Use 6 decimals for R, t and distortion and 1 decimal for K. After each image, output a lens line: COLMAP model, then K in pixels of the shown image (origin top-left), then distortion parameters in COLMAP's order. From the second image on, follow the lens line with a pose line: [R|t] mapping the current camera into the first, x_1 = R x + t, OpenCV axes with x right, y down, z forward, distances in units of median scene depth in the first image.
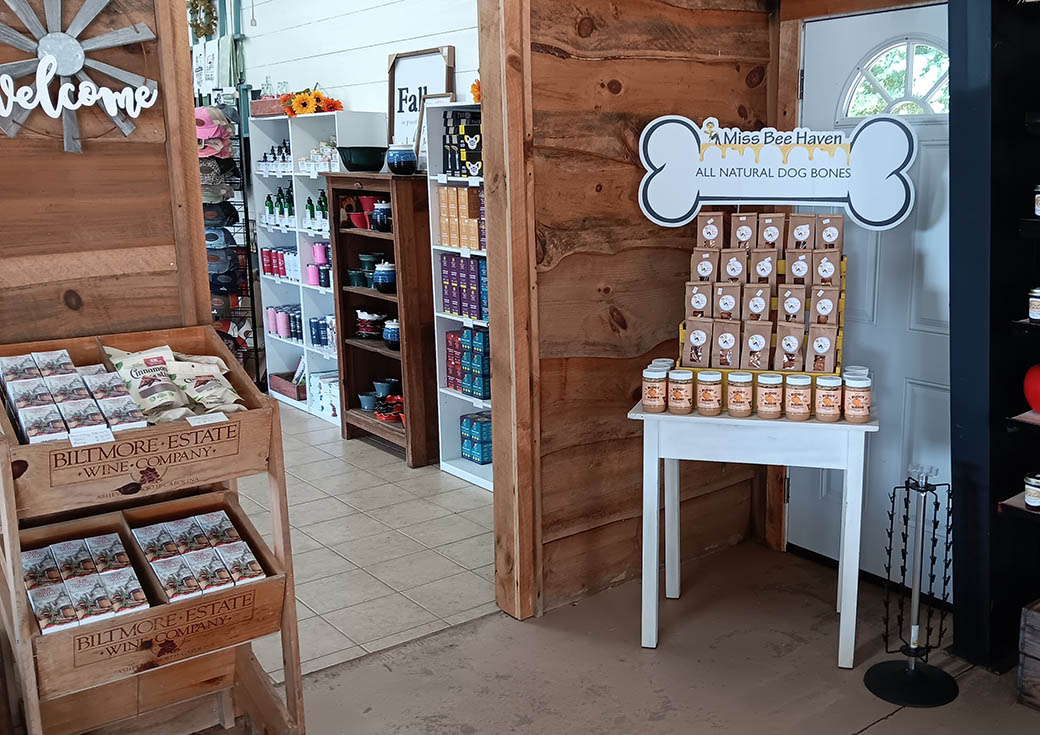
lens RADIAL K [[1047.5, 0, 606.2], [0, 1047.5, 367.4], [0, 0, 1]] dist [0.093611, -0.026210]
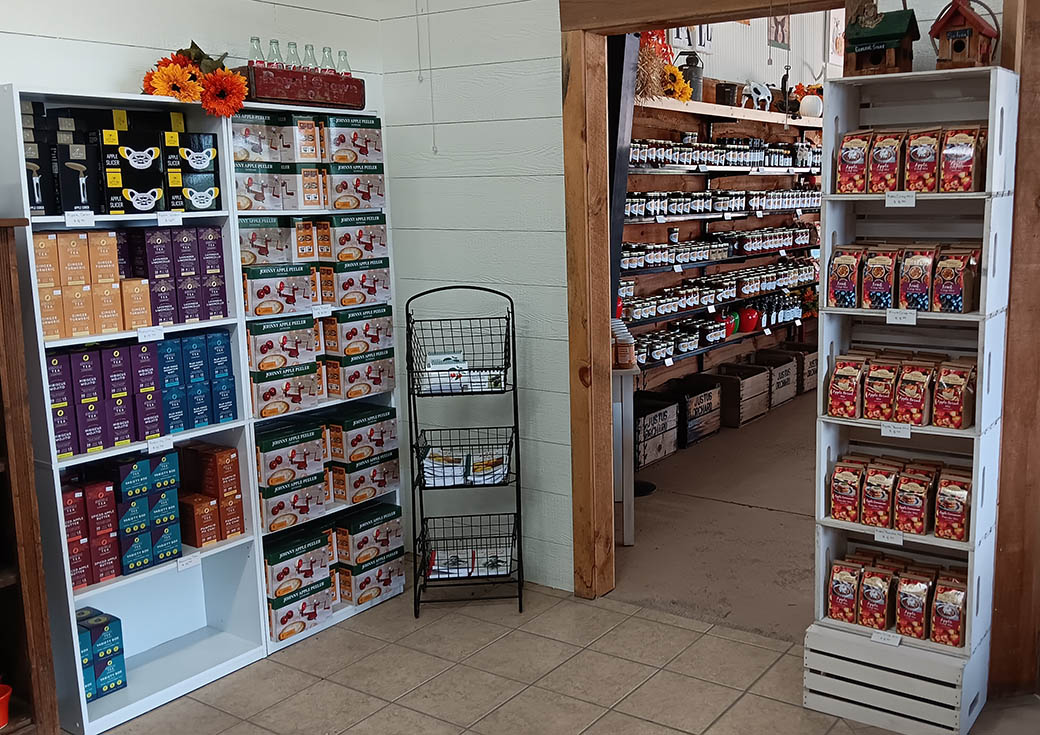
lens RADIAL K [[1047.5, 0, 606.2], [0, 1047.5, 367.4], [0, 0, 1]] dist [0.093611, -0.026210]
pose [[-0.309762, -0.151639, 0.938644, -0.820392], [0.214918, 0.950484, 0.224477, -0.175401], [-0.926206, 0.271266, -0.261834, 0.927691]]
